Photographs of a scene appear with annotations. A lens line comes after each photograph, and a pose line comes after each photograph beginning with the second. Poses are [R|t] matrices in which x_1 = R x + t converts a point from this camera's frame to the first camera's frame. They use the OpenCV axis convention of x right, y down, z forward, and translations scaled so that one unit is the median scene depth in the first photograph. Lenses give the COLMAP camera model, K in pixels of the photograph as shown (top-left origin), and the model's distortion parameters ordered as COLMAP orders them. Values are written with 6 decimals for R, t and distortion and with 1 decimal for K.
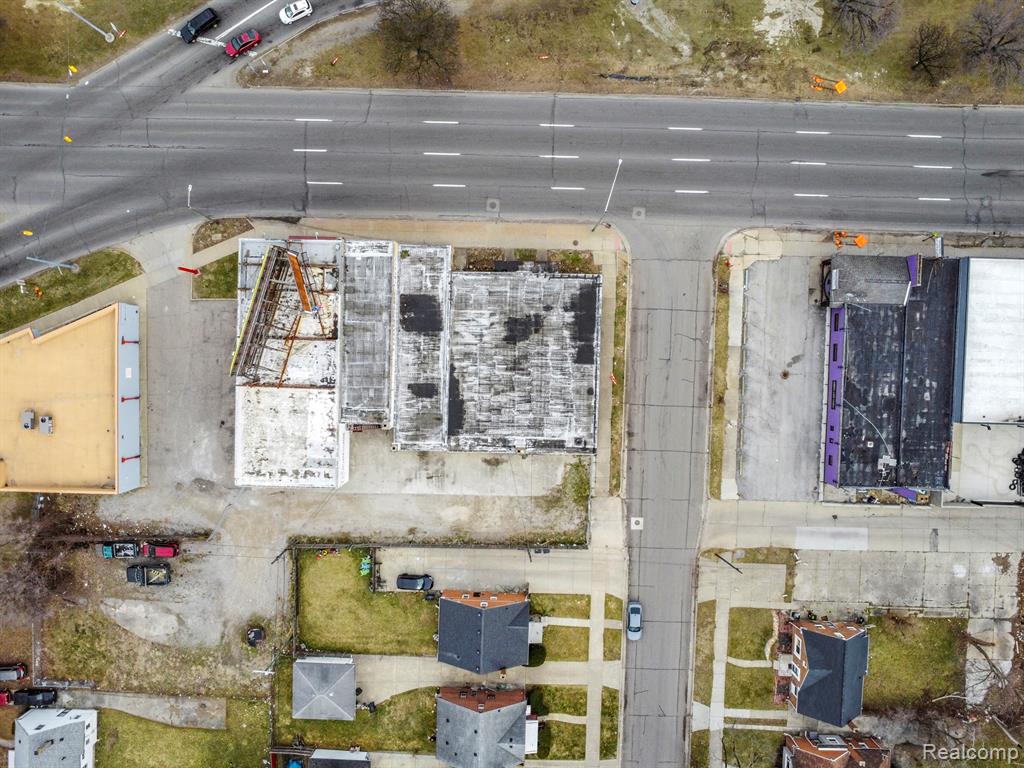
lens RADIAL K [[741.8, 0, 514.0], [0, 741.8, 385.5], [0, 0, 1]] dist [-0.028555, -0.002988]
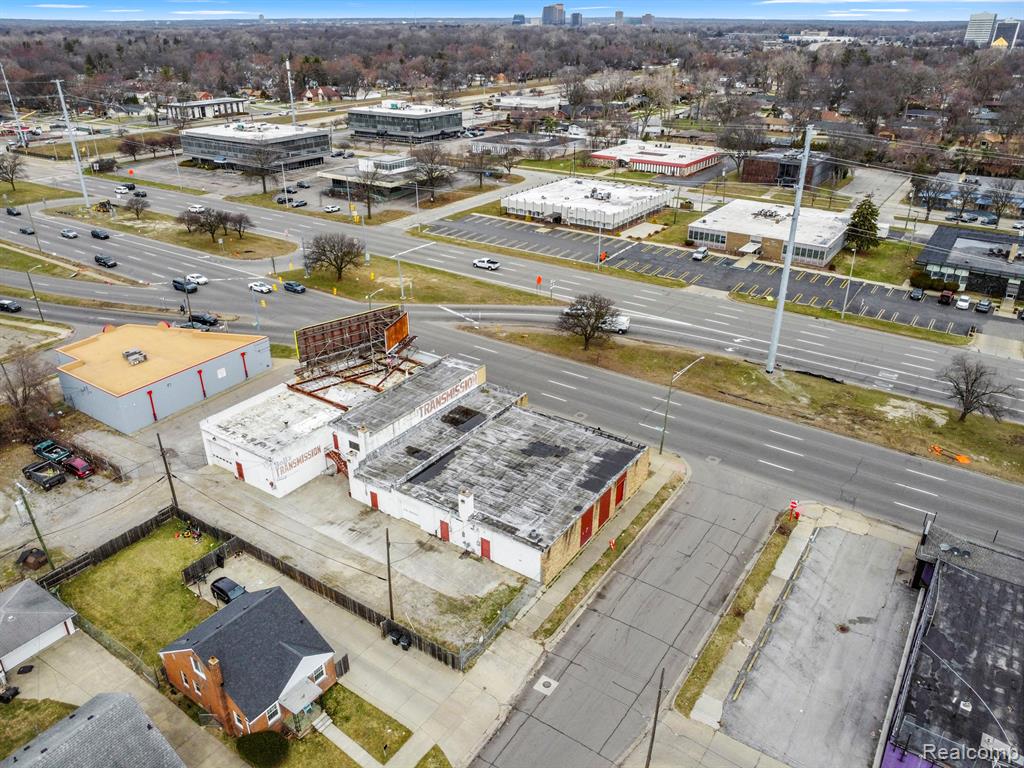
lens RADIAL K [[741.8, 0, 513.4], [0, 741.8, 385.4], [0, 0, 1]] dist [-0.028555, -0.002988]
pose [[0.842188, 0.243725, -0.480956, 0.382059], [-0.538730, 0.343753, -0.769158, 0.594428], [-0.022133, 0.906880, 0.420806, 0.517464]]
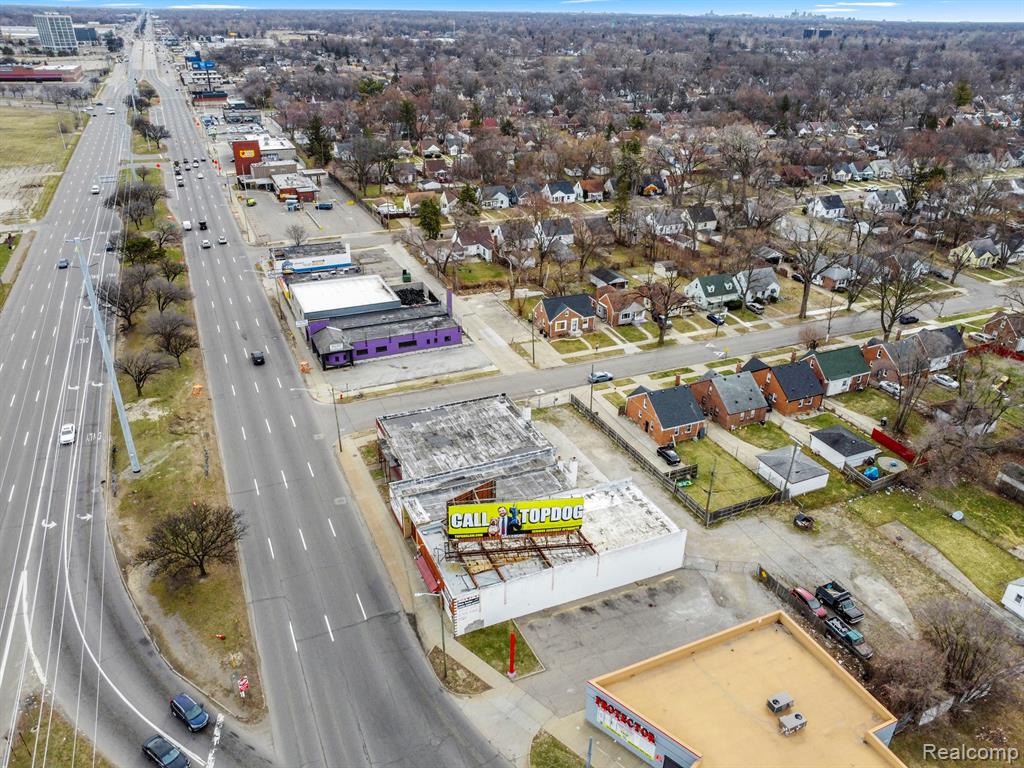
lens RADIAL K [[741.8, 0, 513.6], [0, 741.8, 382.0], [0, 0, 1]] dist [-0.028555, -0.002988]
pose [[-0.430030, -0.411670, 0.803493, -0.936810], [0.902680, -0.211396, 0.374806, -0.381959], [0.015559, 0.886476, 0.462514, 0.339160]]
